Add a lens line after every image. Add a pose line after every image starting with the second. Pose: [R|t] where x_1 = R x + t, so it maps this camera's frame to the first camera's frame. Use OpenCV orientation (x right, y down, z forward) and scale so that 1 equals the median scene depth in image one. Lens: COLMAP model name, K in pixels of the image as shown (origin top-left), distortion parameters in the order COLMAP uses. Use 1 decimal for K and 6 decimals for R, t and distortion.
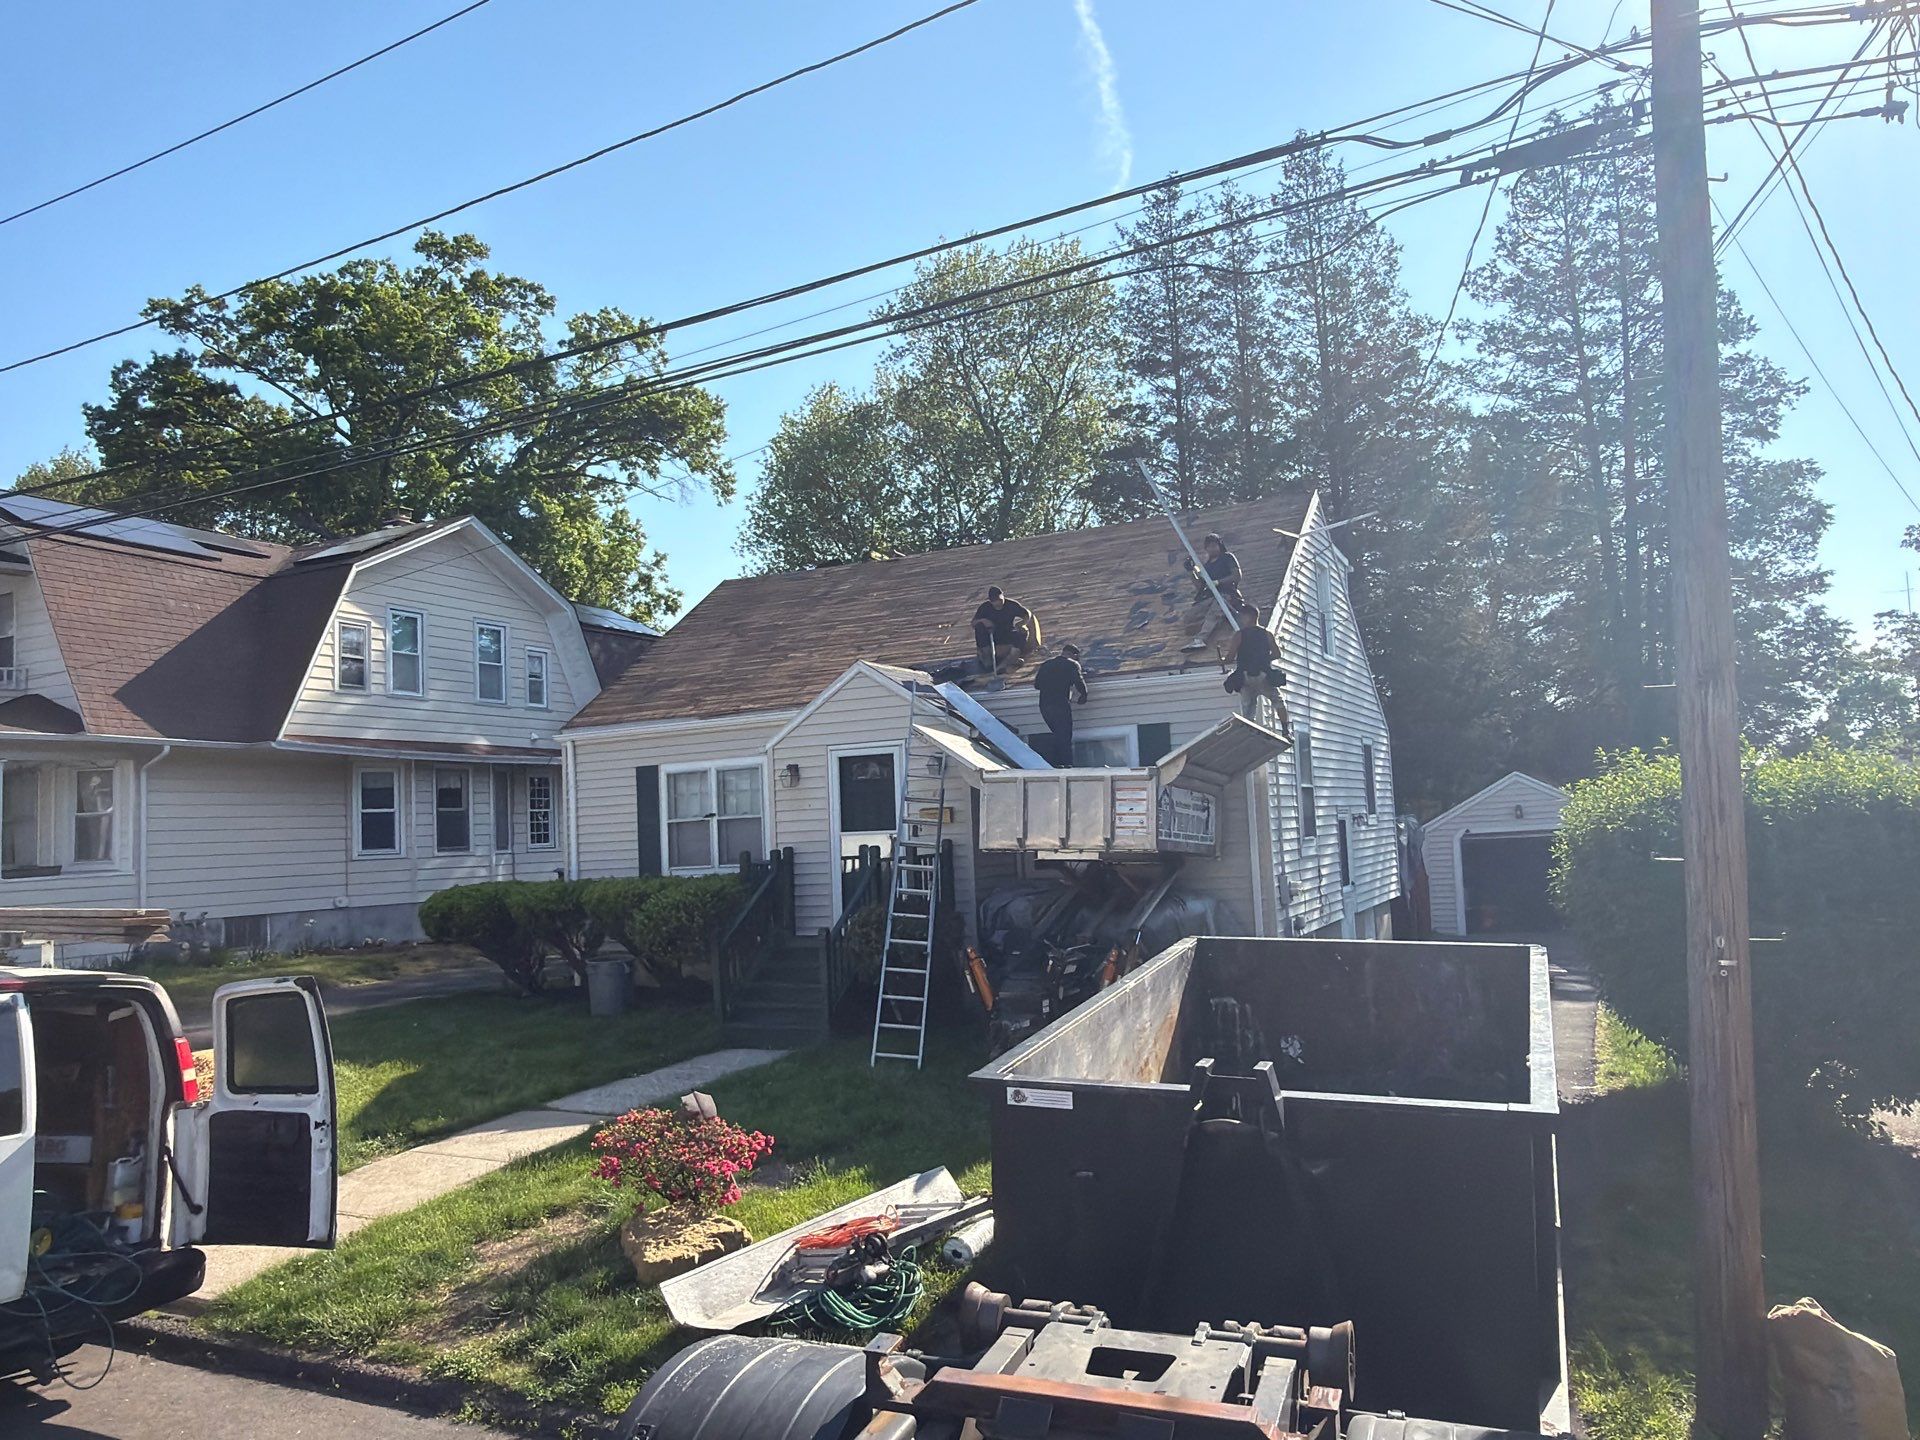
lens RADIAL K [[1384.6, 0, 960.0], [0, 1384.6, 720.0], [0, 0, 1]] dist [-0.015276, -0.000472]
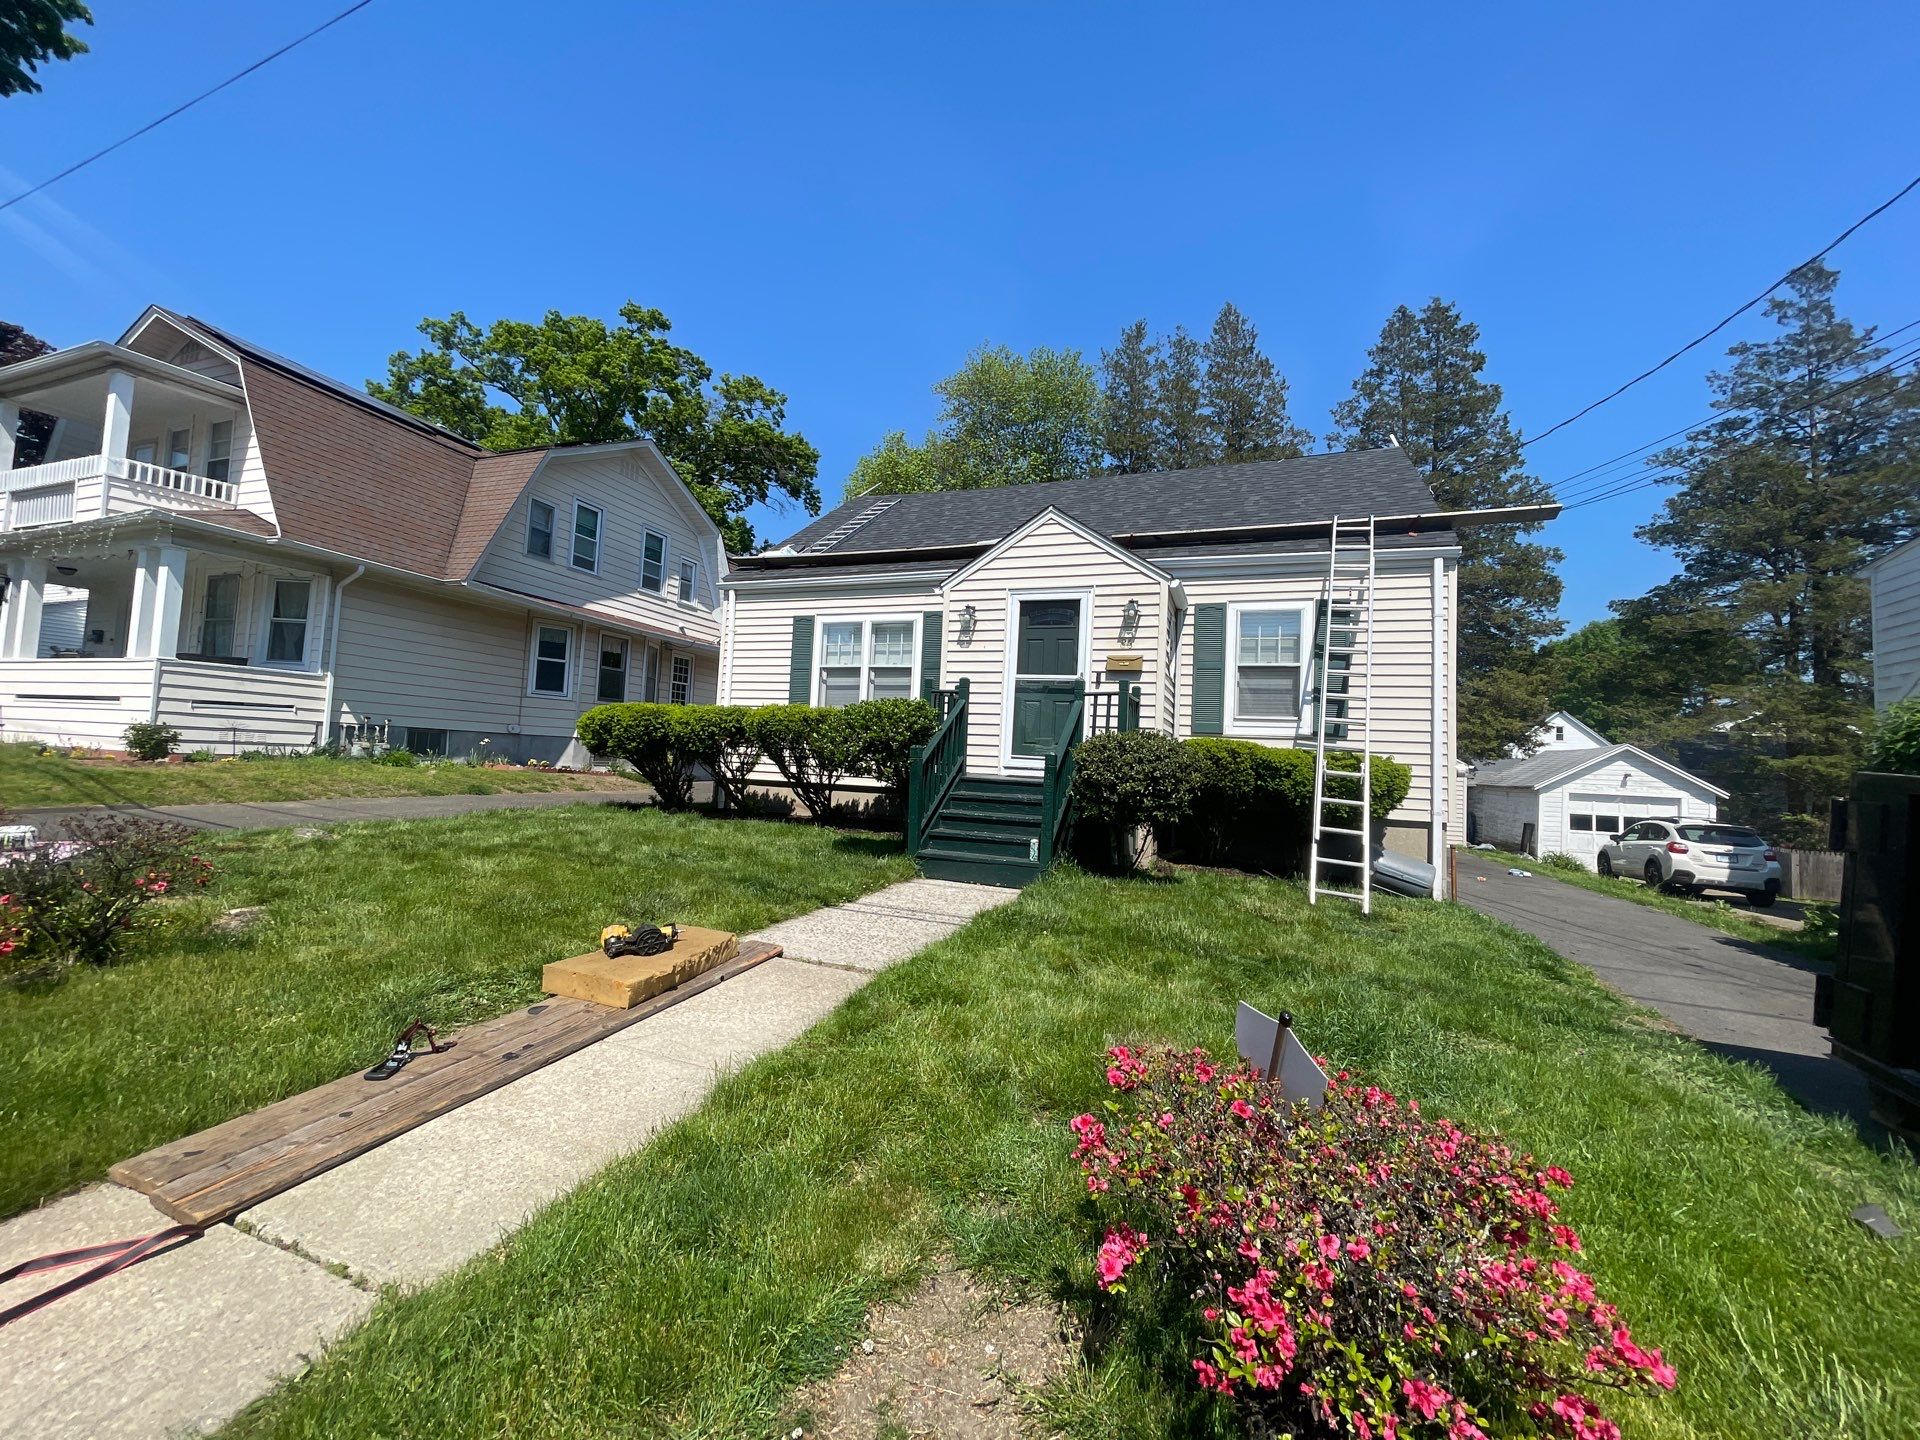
lens RADIAL K [[771.5, 0, 960.0], [0, 771.5, 720.0], [0, 0, 1]] dist [0.002078, 0.000000]
pose [[0.991634, 0.103940, 0.076546, -0.069382], [-0.105794, 0.994175, 0.020570, 0.044665], [-0.073963, -0.028496, 0.996854, 0.184842]]
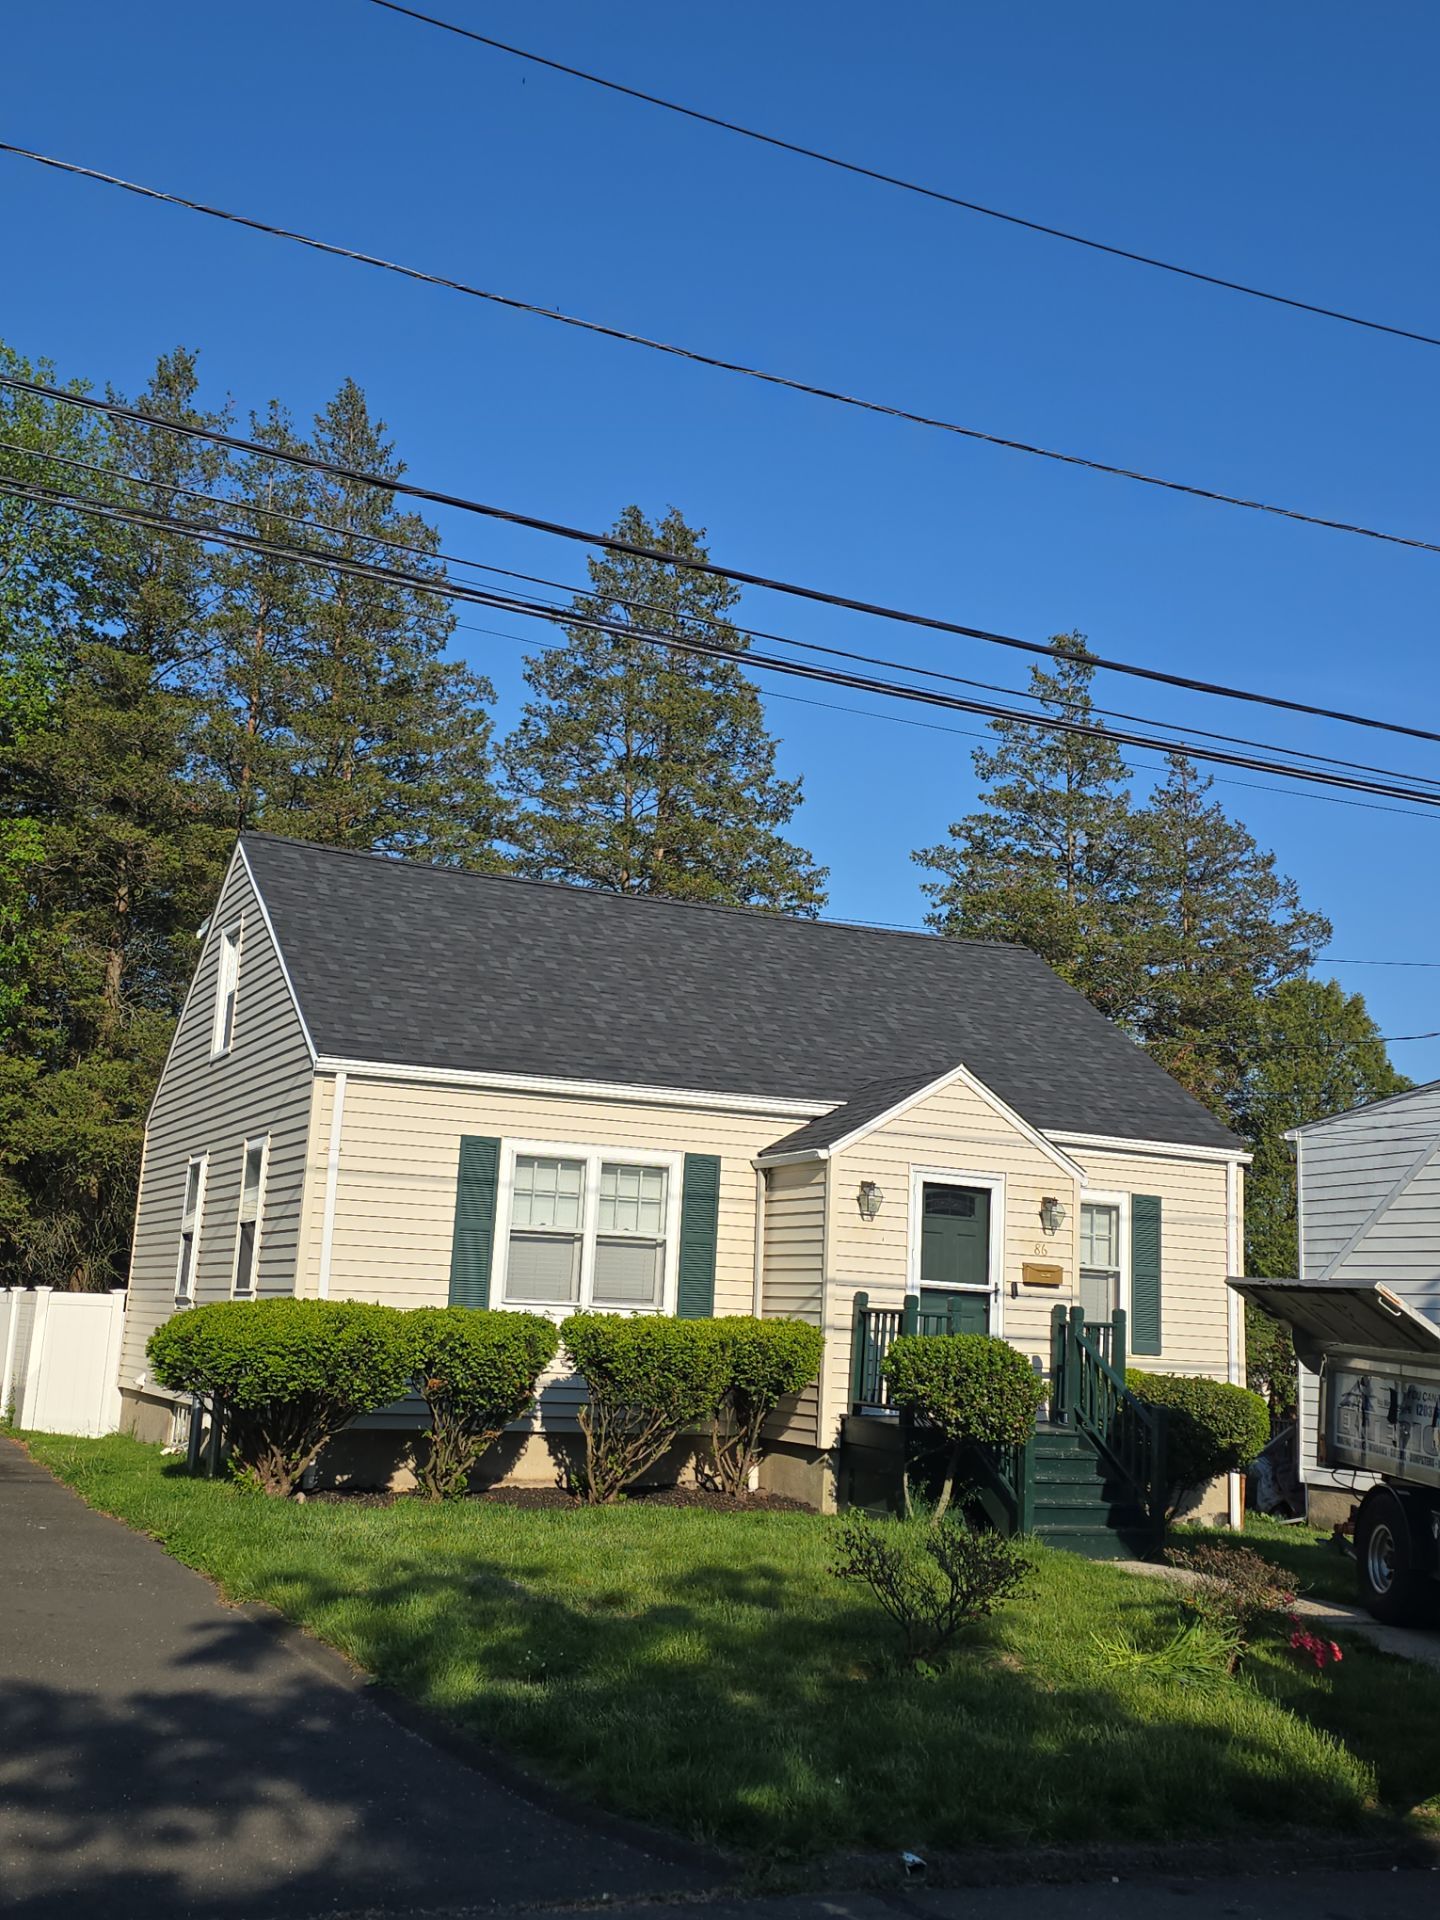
lens RADIAL K [[1991.1, 0, 696.7], [0, 1991.1, 960.8], [0, 0, 1]] dist [0.079538, 0.002092]
pose [[0.622773, 0.219396, 0.751012, -0.434708], [-0.143900, 0.975624, -0.165685, 0.046291], [-0.769056, -0.004886, 0.639163, 0.160528]]
